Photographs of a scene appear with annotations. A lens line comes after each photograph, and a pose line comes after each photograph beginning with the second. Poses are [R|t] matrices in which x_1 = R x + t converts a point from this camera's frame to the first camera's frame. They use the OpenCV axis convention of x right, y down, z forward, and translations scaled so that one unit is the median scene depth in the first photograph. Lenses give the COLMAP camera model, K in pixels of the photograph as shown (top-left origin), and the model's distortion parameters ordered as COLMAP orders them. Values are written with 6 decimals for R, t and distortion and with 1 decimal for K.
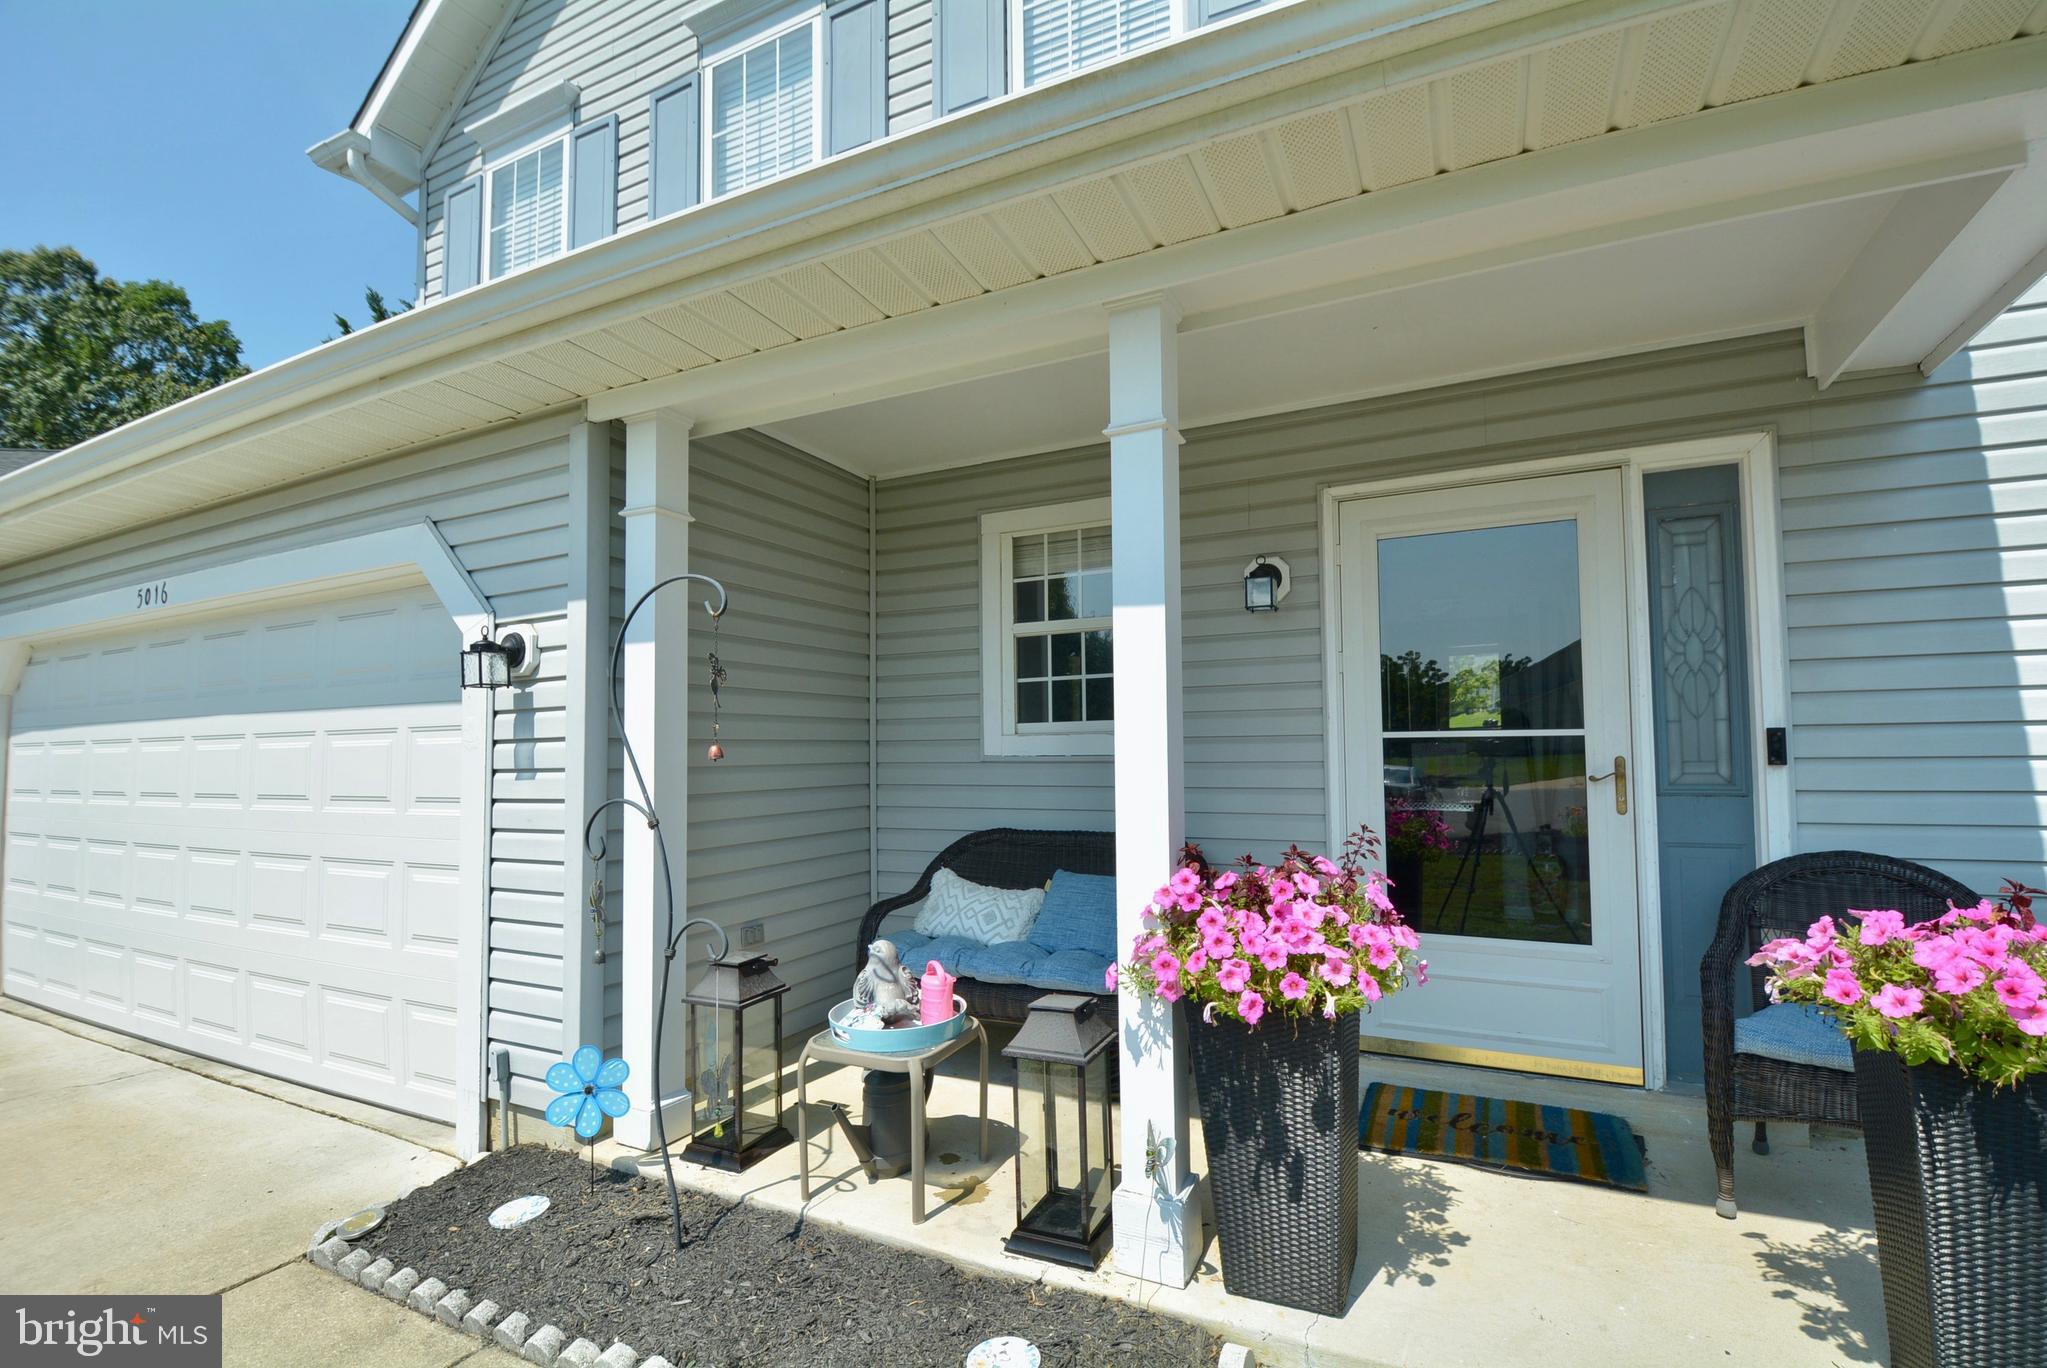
lens RADIAL K [[909.1, 0, 1050.8], [0, 909.1, 708.3], [0, 0, 1]] dist [0.013754, -0.020749]
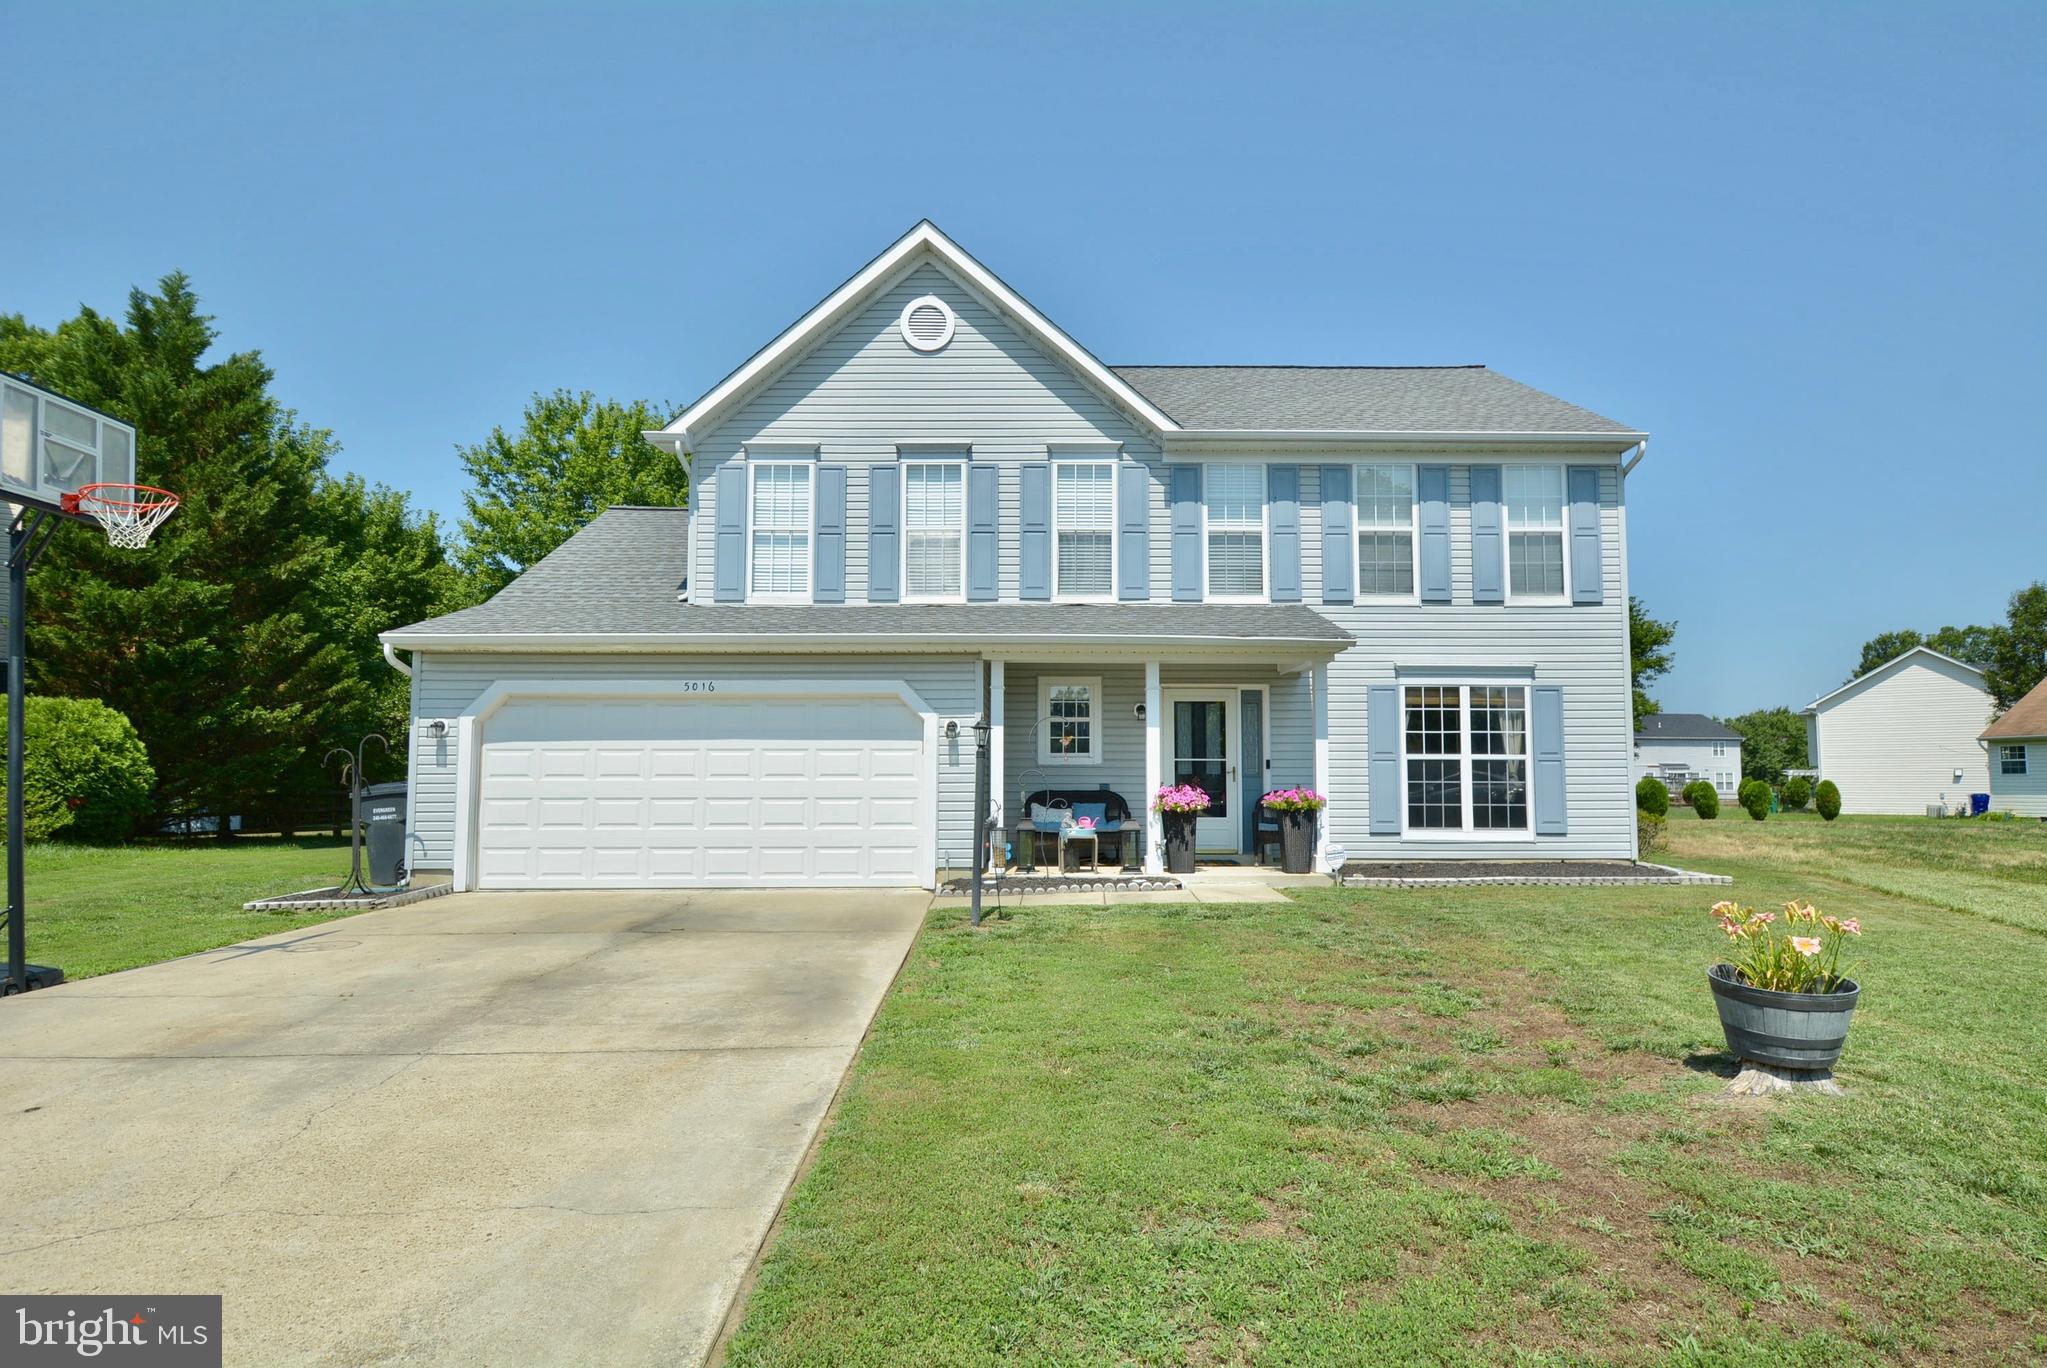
lens RADIAL K [[1297.7, 0, 1023.5], [0, 1297.7, 684.0], [0, 0, 1]] dist [-0.000161, -0.000007]
pose [[0.893476, 0.049772, 0.446345, -2.453817], [-0.032660, 0.998409, -0.045955, -0.011460], [-0.447922, 0.026482, 0.893680, -3.263612]]
